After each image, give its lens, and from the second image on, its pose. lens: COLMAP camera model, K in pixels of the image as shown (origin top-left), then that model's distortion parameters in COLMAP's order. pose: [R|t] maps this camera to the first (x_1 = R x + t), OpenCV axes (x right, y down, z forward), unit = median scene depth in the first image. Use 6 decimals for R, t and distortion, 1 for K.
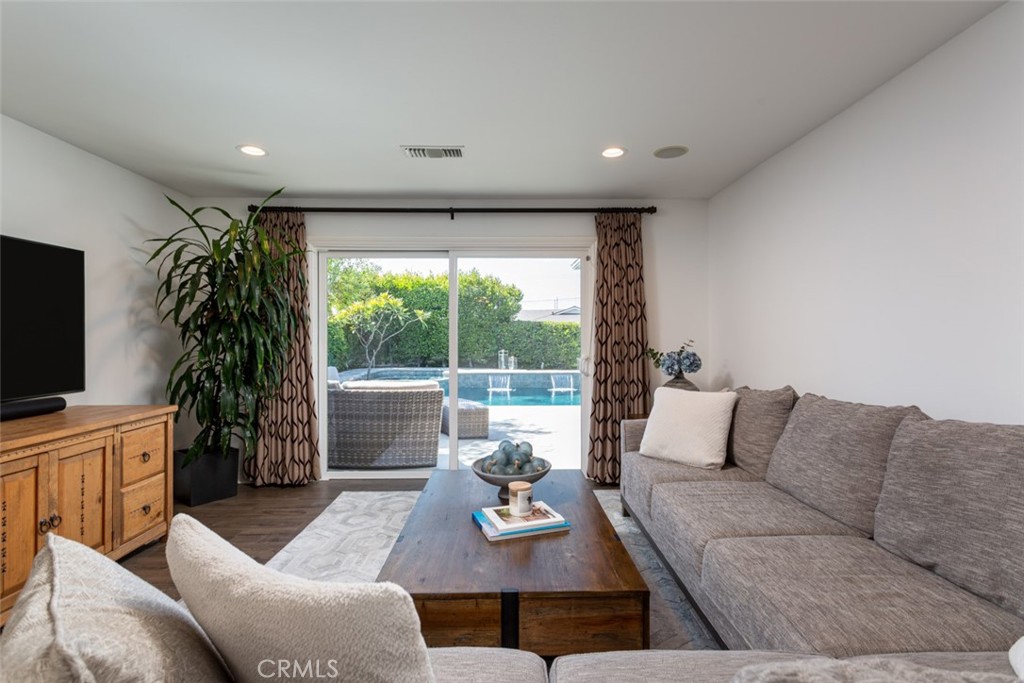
lens RADIAL K [[480.5, 0, 514.2], [0, 480.5, 337.2], [0, 0, 1]] dist [0.002161, 0.000327]
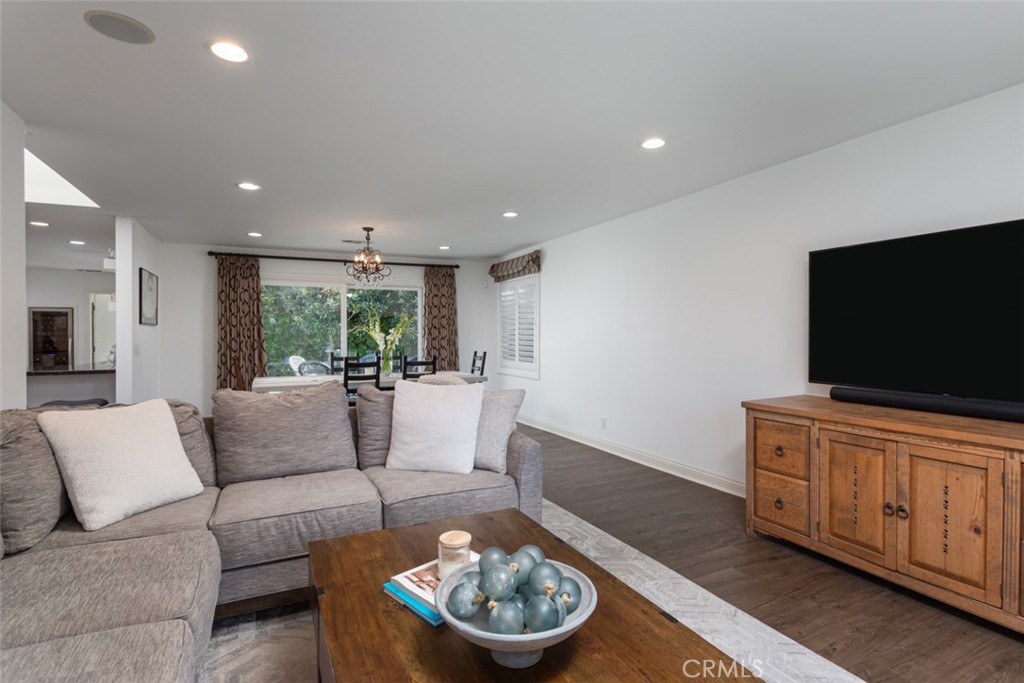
lens RADIAL K [[523.5, 0, 512.1], [0, 523.5, 338.4], [0, 0, 1]] dist [0.002402, 0.001291]
pose [[-0.914223, 0.007149, -0.405147, 0.239408], [0.003240, 0.999941, 0.010333, 0.001847], [0.405198, 0.008133, -0.914193, 1.676195]]
